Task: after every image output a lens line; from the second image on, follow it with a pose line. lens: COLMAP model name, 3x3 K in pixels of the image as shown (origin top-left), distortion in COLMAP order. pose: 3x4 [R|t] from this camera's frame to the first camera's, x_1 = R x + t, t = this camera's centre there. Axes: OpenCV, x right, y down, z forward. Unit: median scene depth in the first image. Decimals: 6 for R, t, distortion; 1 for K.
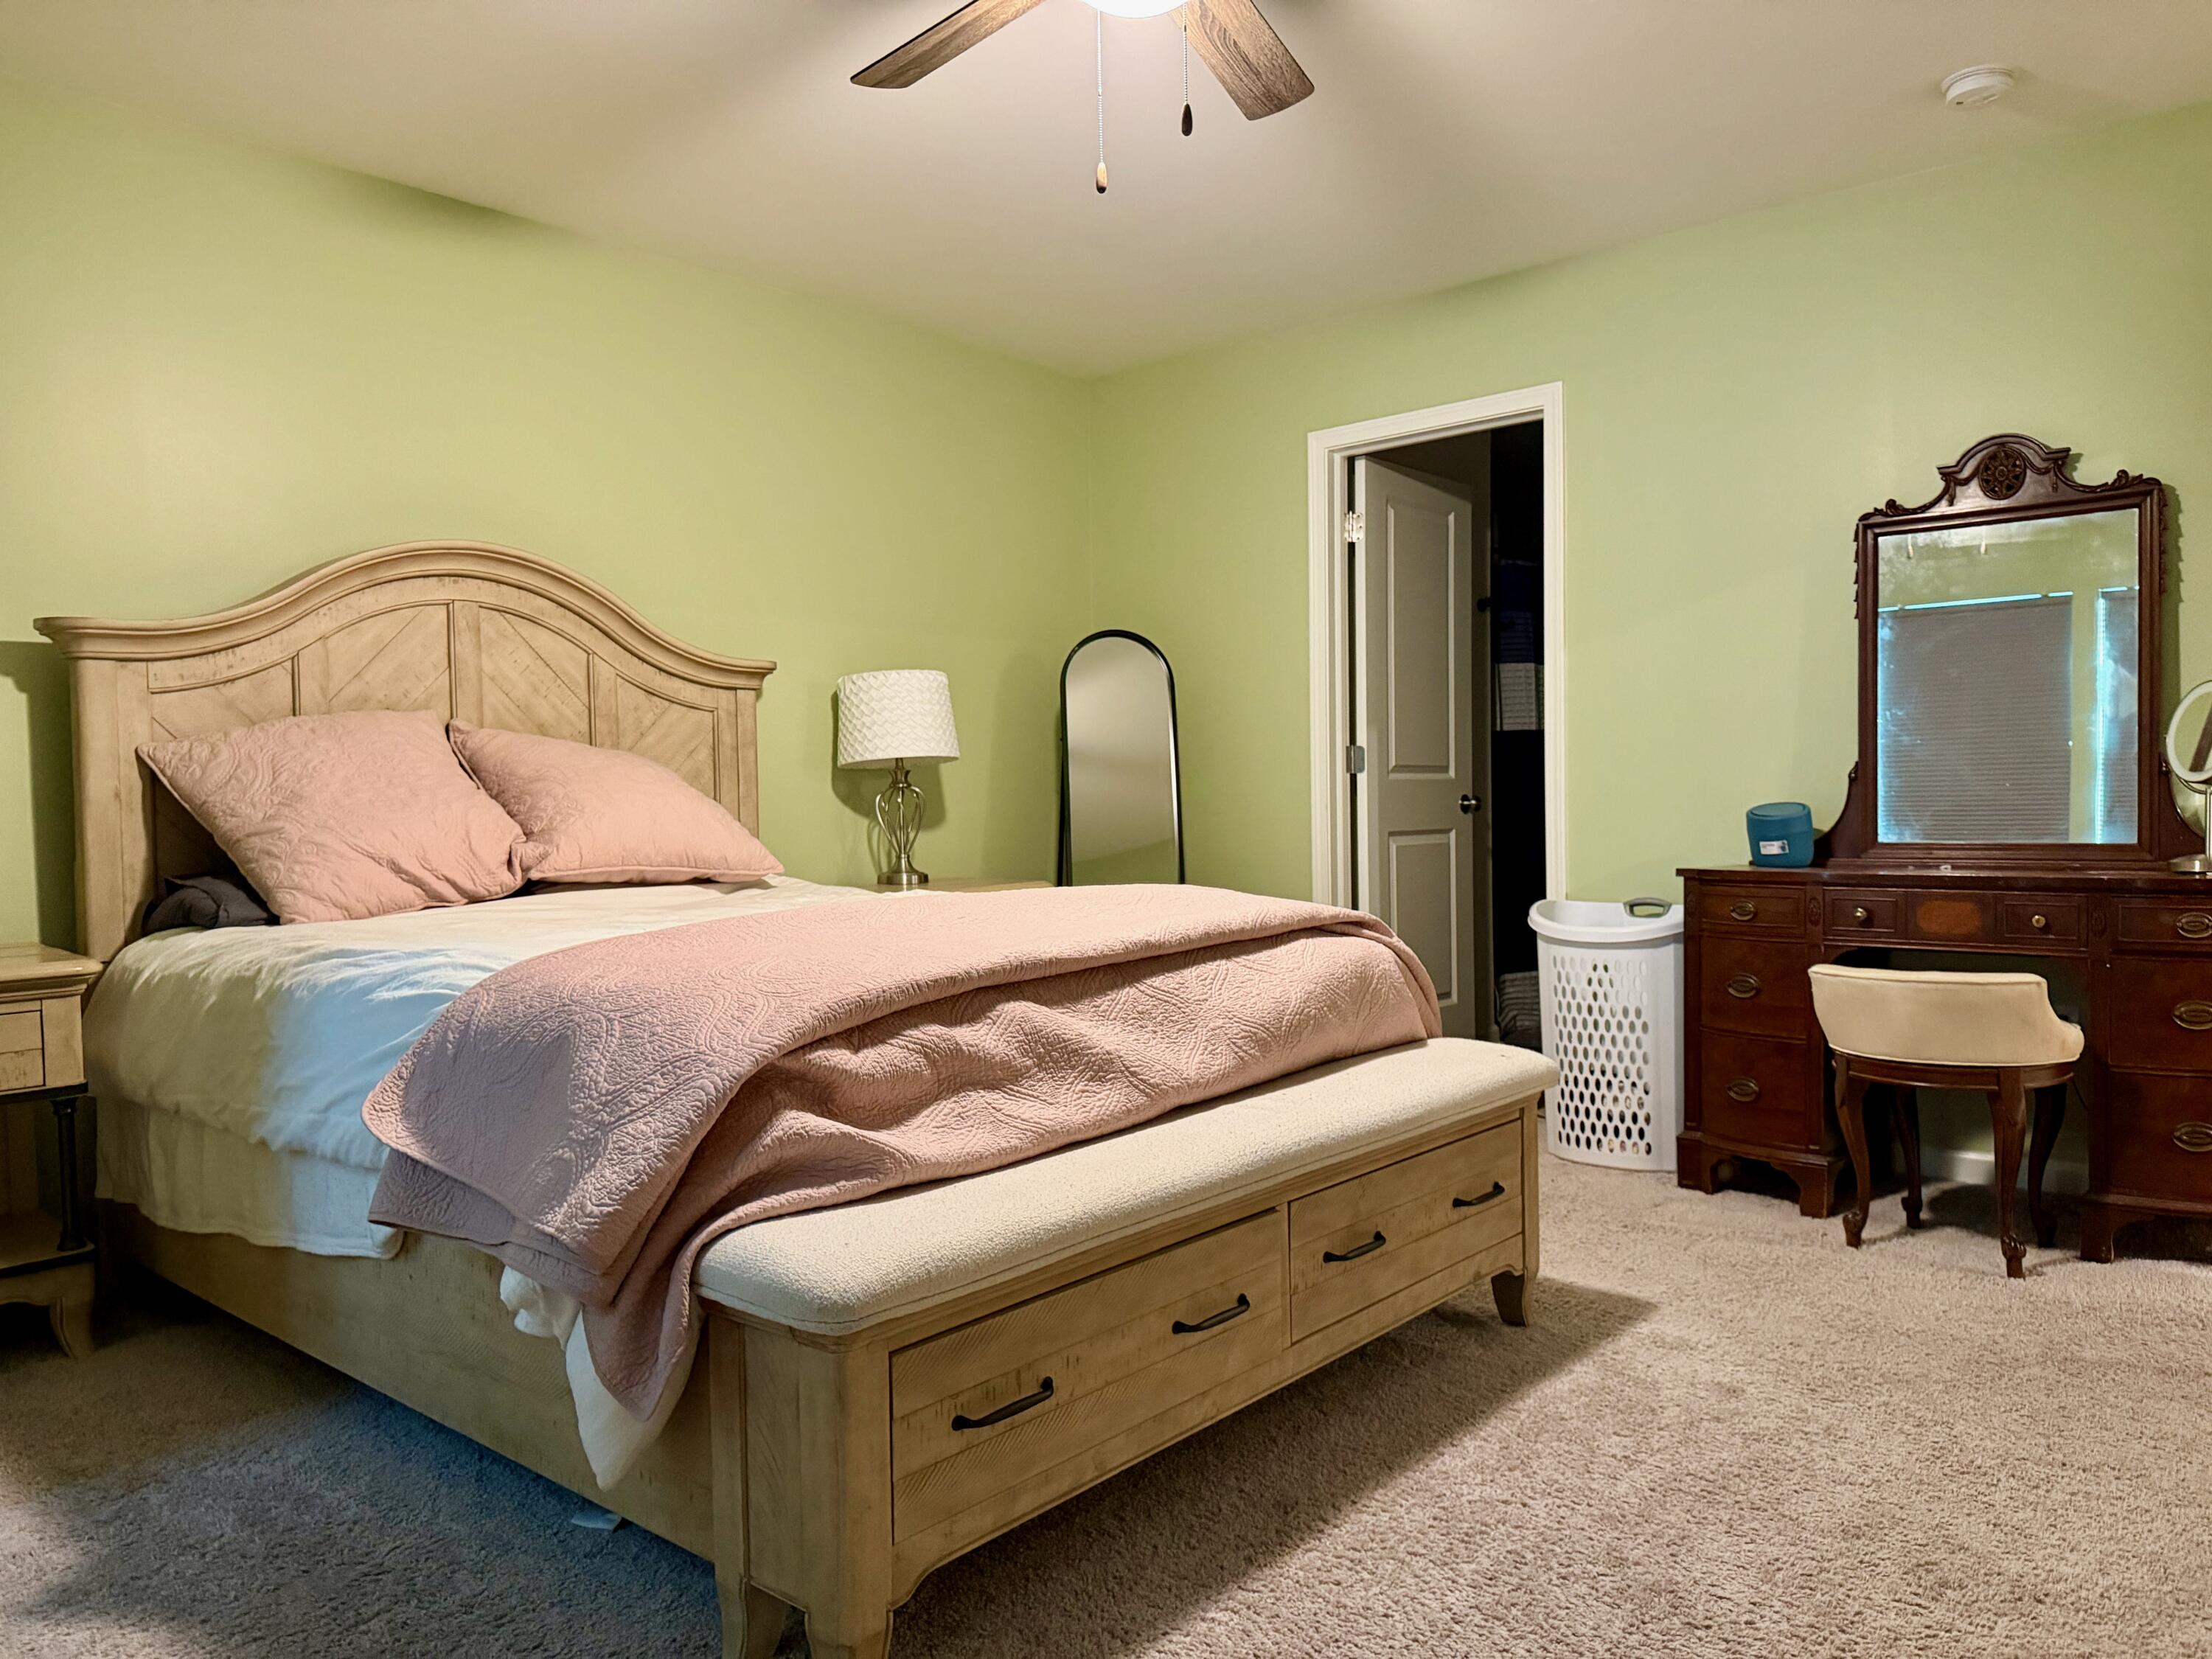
lens RADIAL K [[1547.9, 0, 1093.4], [0, 1547.9, 828.5], [0, 0, 1]] dist [0.186516, -0.363981]
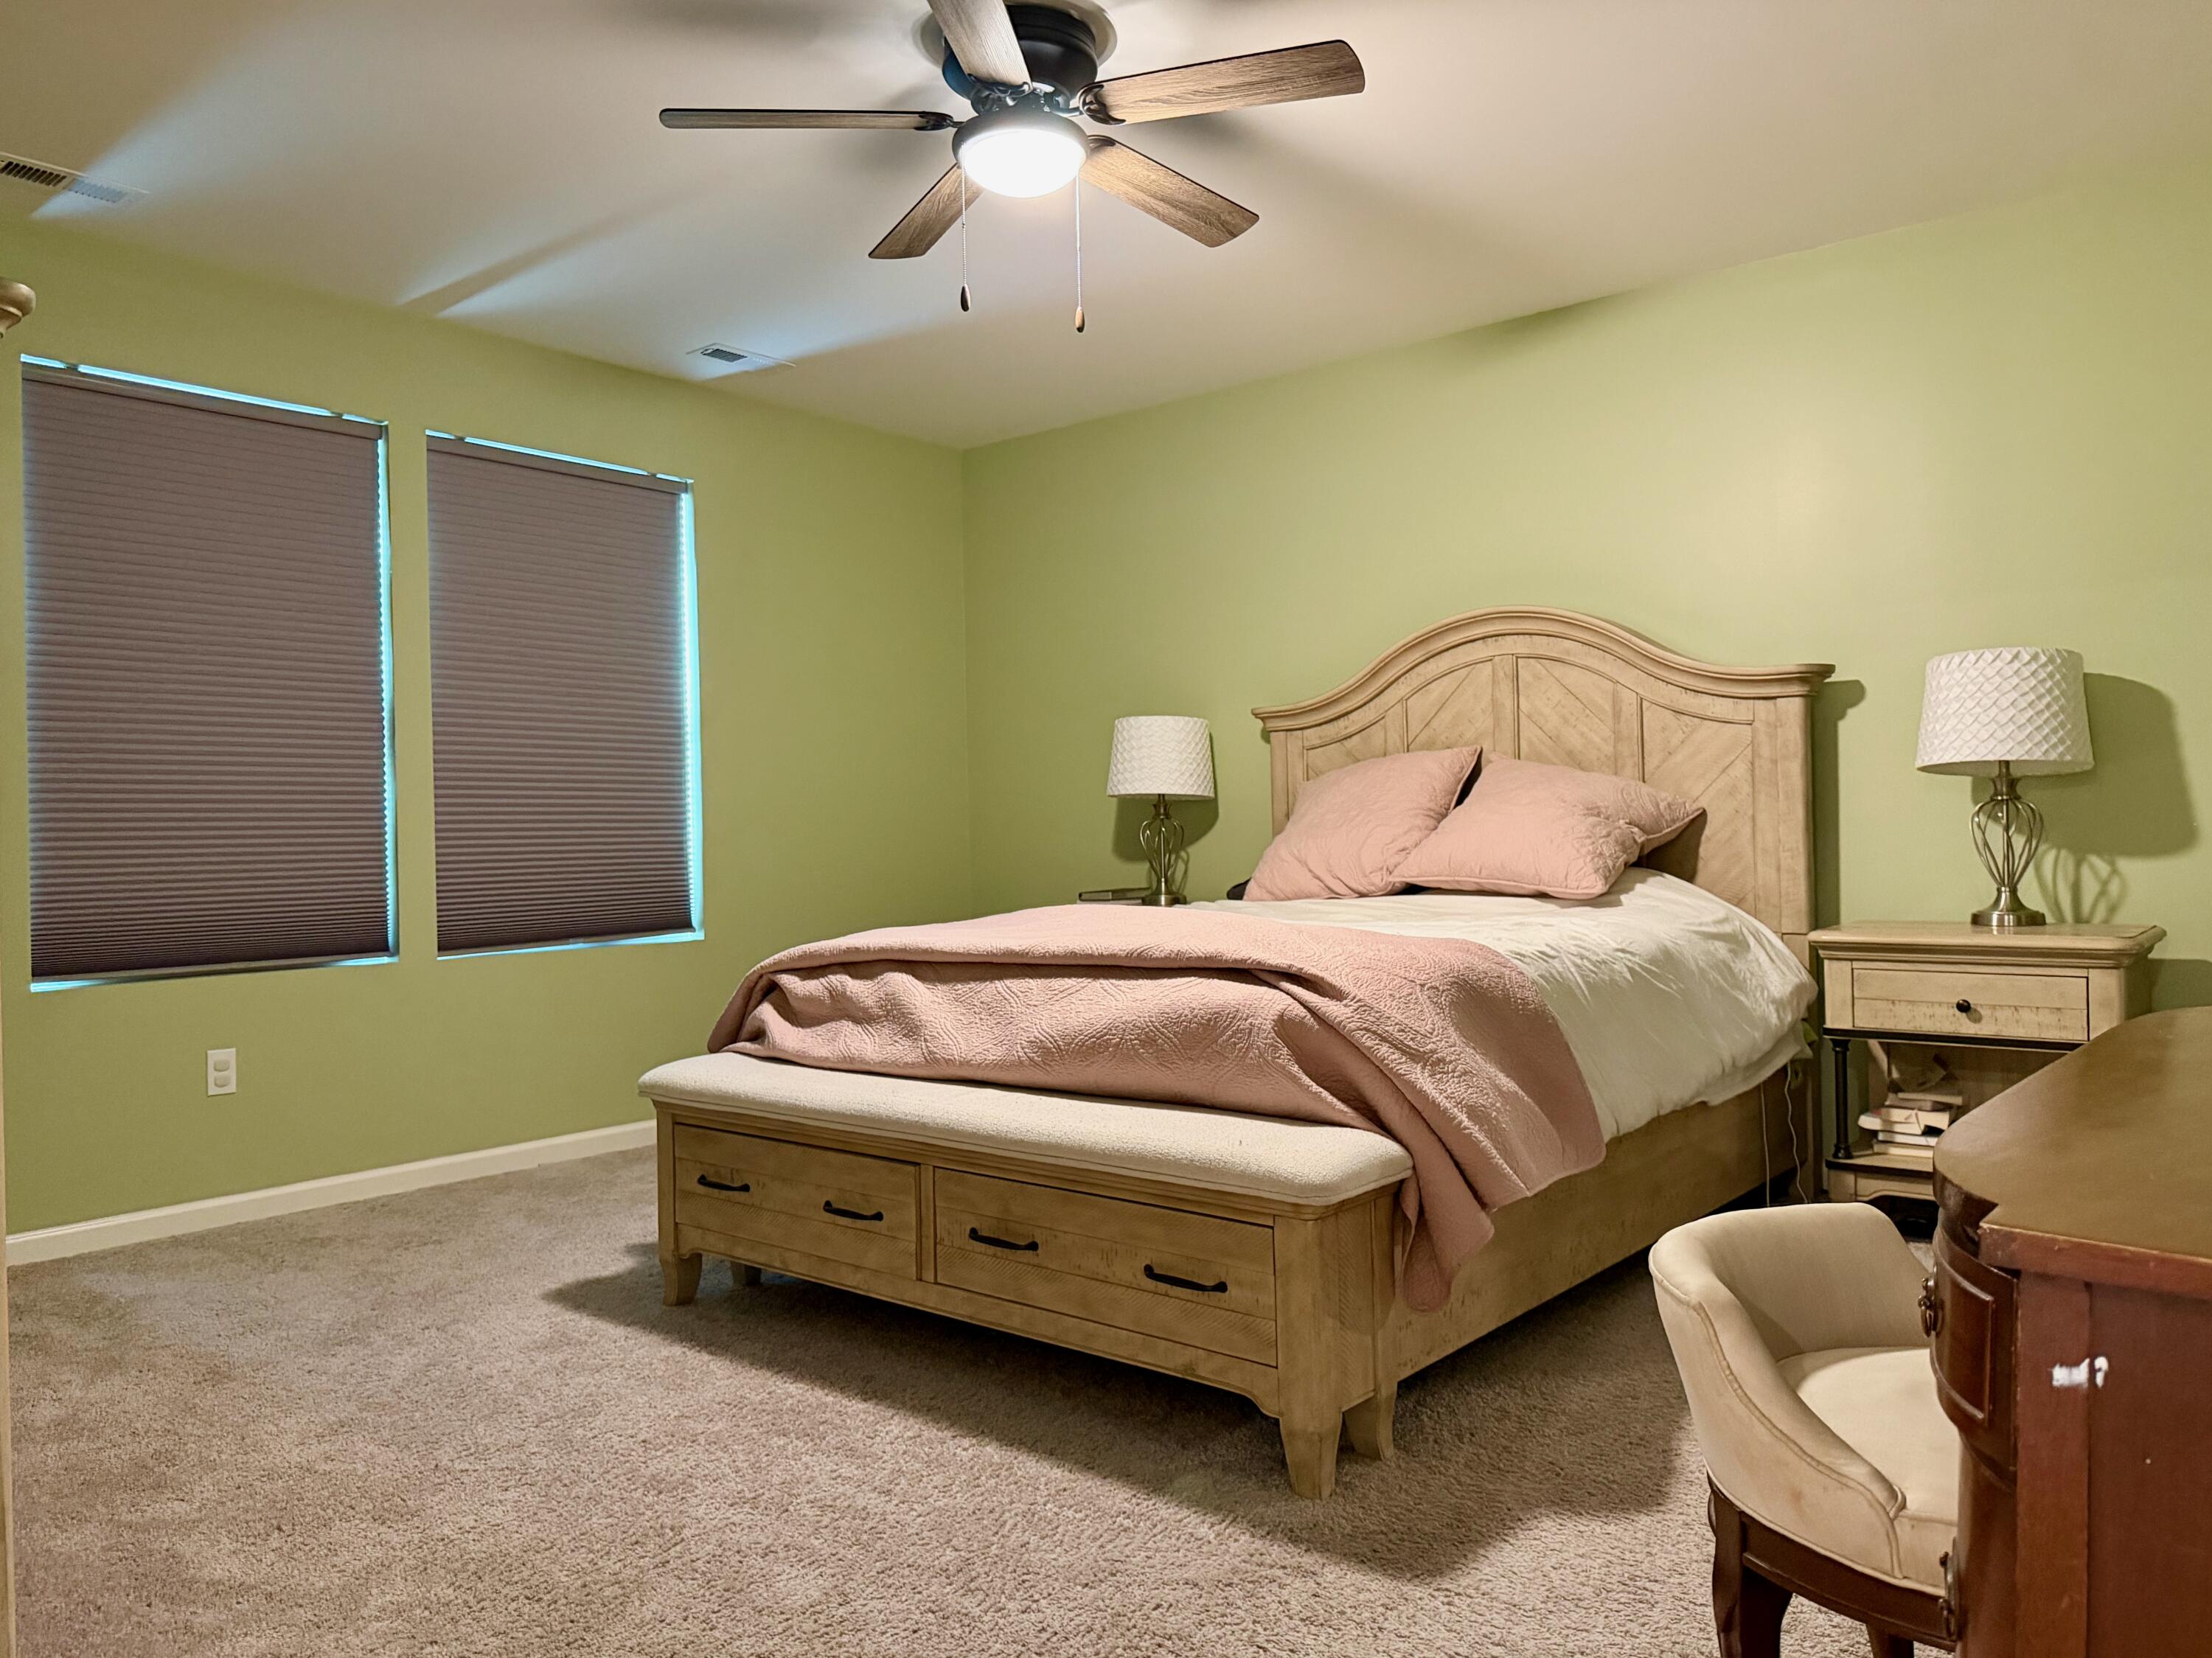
lens RADIAL K [[1547.8, 0, 1093.4], [0, 1547.8, 828.0], [0, 0, 1]] dist [0.186516, -0.363981]
pose [[0.023379, 0.017784, -0.999568, 0.913713], [-0.005995, 0.999826, 0.017649, -0.033529], [0.999709, 0.005580, 0.023481, 0.740993]]
